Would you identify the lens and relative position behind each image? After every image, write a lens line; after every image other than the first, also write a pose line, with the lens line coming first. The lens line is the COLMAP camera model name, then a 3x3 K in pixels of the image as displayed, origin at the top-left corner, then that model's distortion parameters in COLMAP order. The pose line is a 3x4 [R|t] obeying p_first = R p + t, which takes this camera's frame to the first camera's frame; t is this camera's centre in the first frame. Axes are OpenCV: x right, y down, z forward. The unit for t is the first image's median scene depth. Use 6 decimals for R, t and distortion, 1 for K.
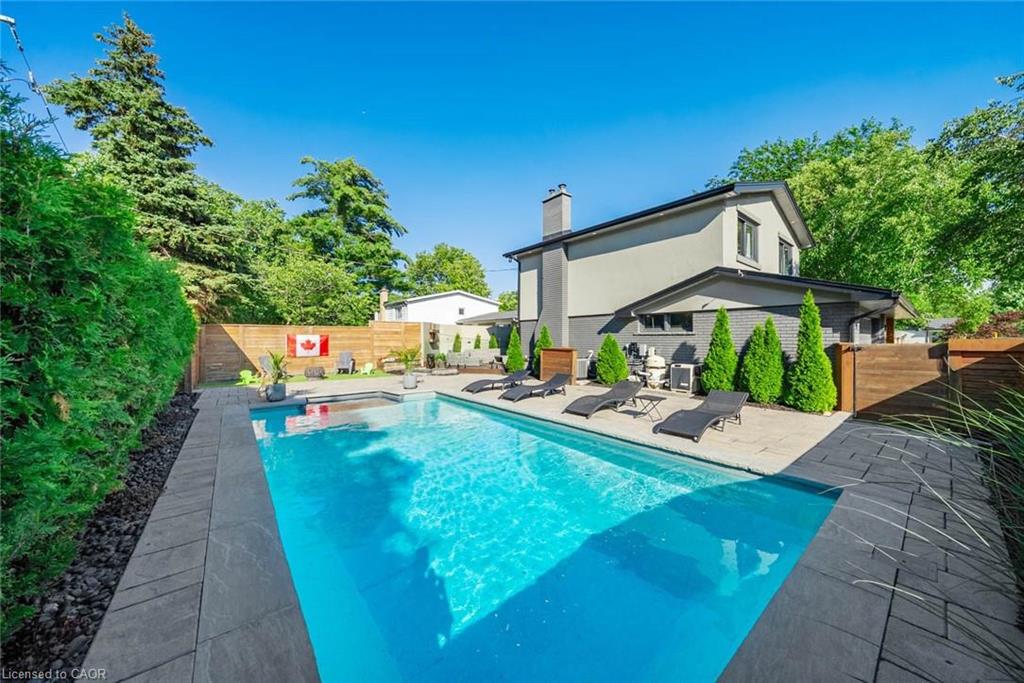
lens RADIAL K [[351.5, 0, 514.4], [0, 351.5, 341.8], [0, 0, 1]] dist [-0.004503, -0.000108]
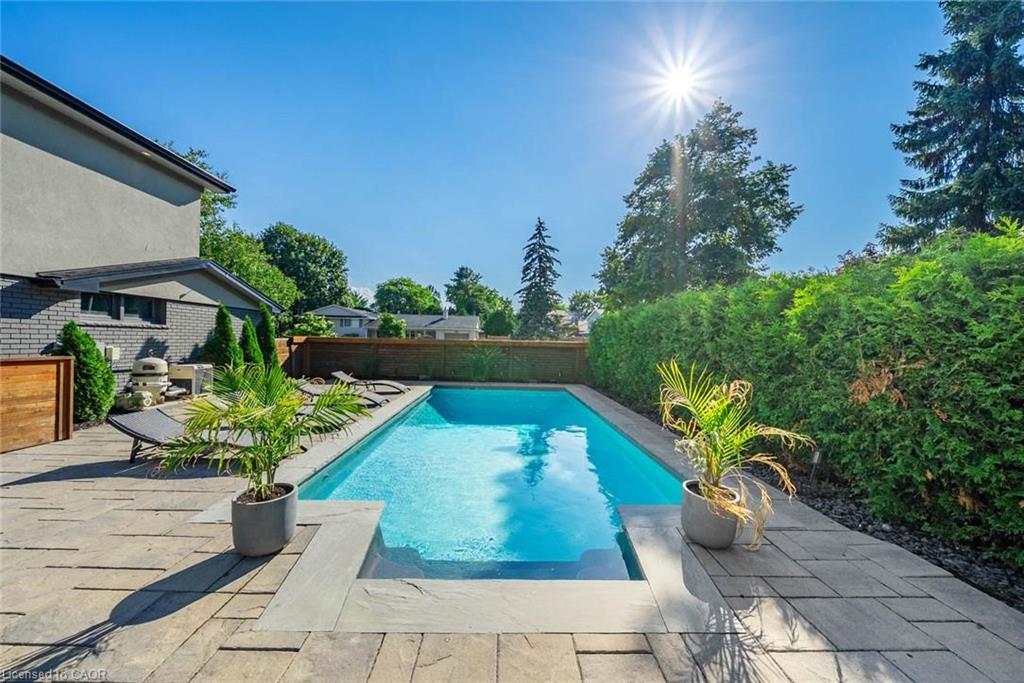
lens RADIAL K [[364.2, 0, 512.0], [0, 364.2, 341.5], [0, 0, 1]] dist [-0.002208, -0.000076]
pose [[-0.790558, -0.026684, 0.611806, -0.521819], [-0.027396, 0.999591, 0.008197, -0.015609], [-0.611774, -0.010281, -0.790965, 0.965266]]
